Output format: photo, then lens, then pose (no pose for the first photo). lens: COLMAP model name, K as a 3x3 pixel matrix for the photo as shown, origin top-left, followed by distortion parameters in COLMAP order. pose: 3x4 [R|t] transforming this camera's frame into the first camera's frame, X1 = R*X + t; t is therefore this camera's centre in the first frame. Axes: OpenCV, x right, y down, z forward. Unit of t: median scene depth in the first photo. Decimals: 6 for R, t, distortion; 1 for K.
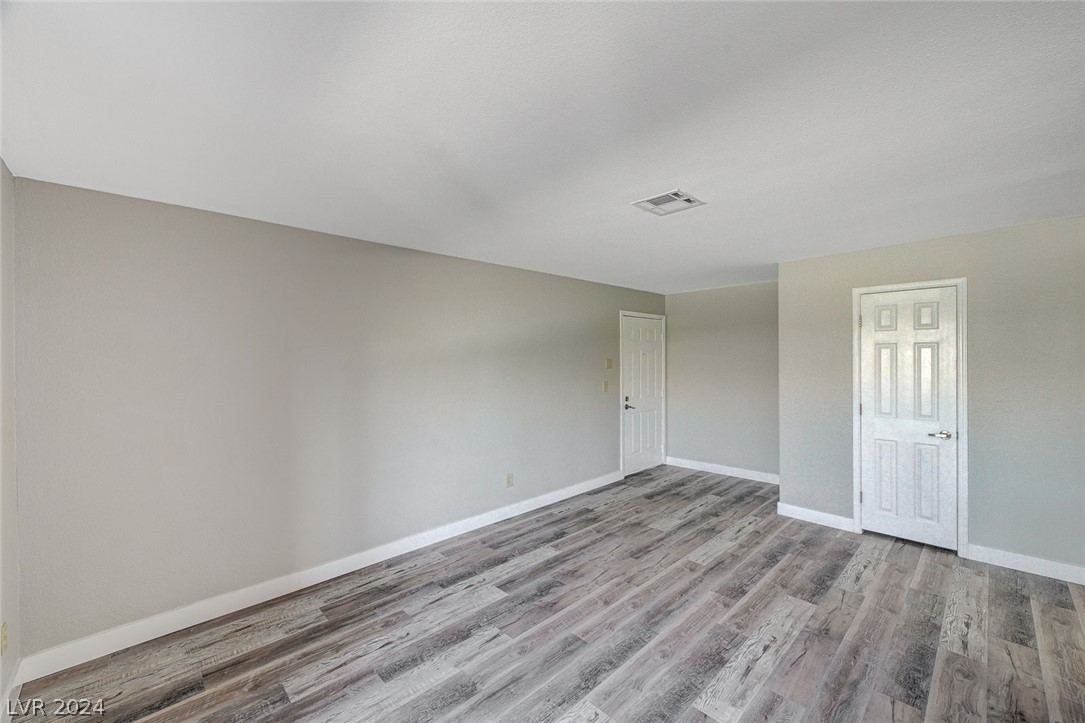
lens RADIAL K [[430.4, 0, 548.4], [0, 430.4, 359.2], [0, 0, 1]] dist [0.000219, 0.000363]
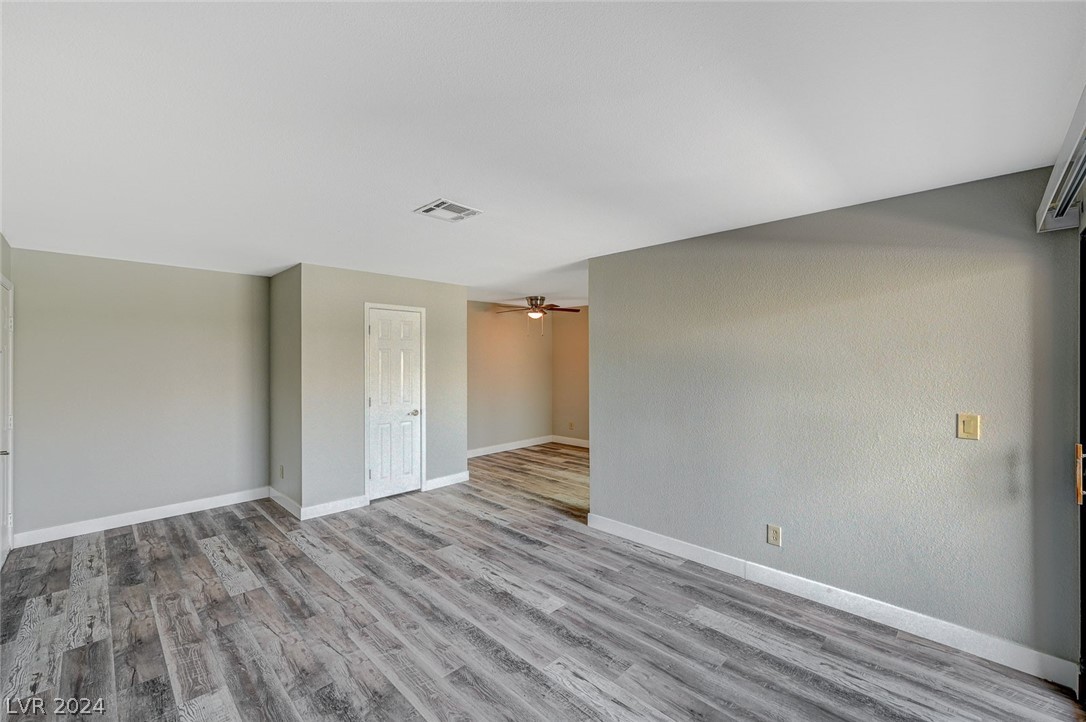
lens RADIAL K [[443.8, 0, 546.4], [0, 443.8, 361.1], [0, 0, 1]] dist [0.000264, 0.000040]
pose [[-0.028720, 0.005574, 0.999572, -0.647817], [0.002882, 0.999981, -0.005493, 0.009451], [-0.999583, 0.002723, -0.028735, 0.633962]]
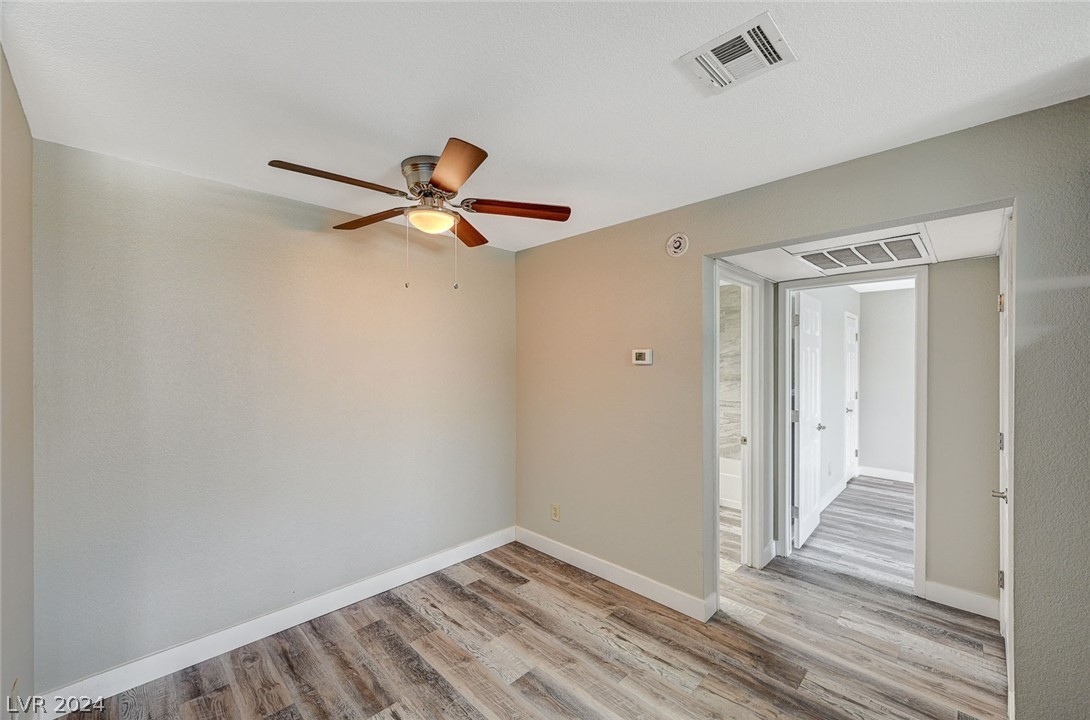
lens RADIAL K [[430.9, 0, 547.7], [0, 430.9, 363.4], [0, 0, 1]] dist [-0.000789, -0.000077]
pose [[-0.019000, 0.007477, 0.999792, 0.790240], [0.001927, 0.999970, -0.007442, 0.000053], [-0.999818, 0.001785, -0.019014, 0.460959]]
